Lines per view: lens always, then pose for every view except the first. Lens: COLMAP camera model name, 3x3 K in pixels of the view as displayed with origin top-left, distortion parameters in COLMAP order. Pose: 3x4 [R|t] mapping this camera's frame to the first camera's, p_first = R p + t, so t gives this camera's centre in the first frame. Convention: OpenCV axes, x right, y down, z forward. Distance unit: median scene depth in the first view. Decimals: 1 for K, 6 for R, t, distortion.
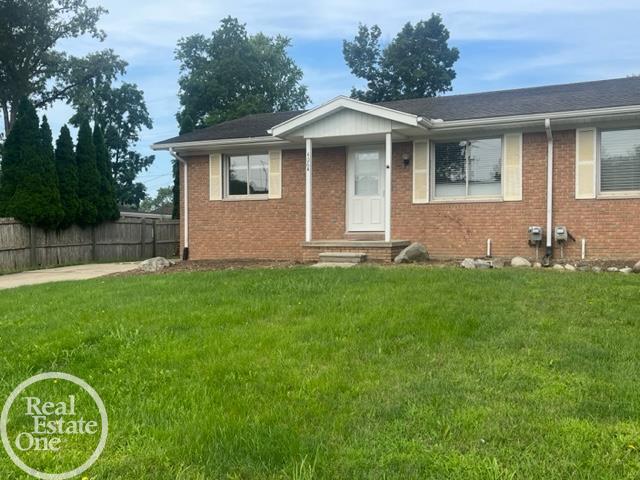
lens RADIAL K [[609.0, 0, 320.2], [0, 609.0, 240.2], [0, 0, 1]] dist [0.063068, 0.000000]
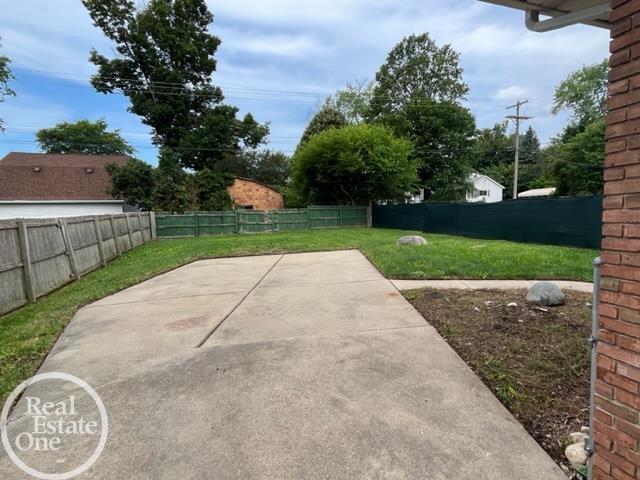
lens RADIAL K [[344.2, 0, 319.3], [0, 344.2, 239.0], [0, 0, 1]] dist [-0.029618, -0.001388]
pose [[0.739442, -0.059868, 0.670553, -0.143754], [0.021538, 0.997632, 0.065320, -0.063184], [-0.672876, -0.033858, 0.738980, 1.579850]]
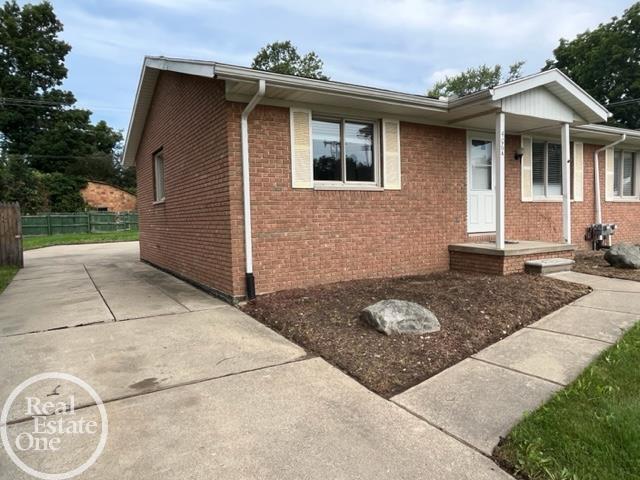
lens RADIAL K [[448.2, 0, 319.9], [0, 448.2, 240.3], [0, 0, 1]] dist [-0.008384, 0.008278]
pose [[0.576239, -0.052945, 0.815564, -0.532554], [0.024425, 0.998569, 0.047568, -0.036177], [-0.816916, -0.007490, 0.576708, 0.758503]]
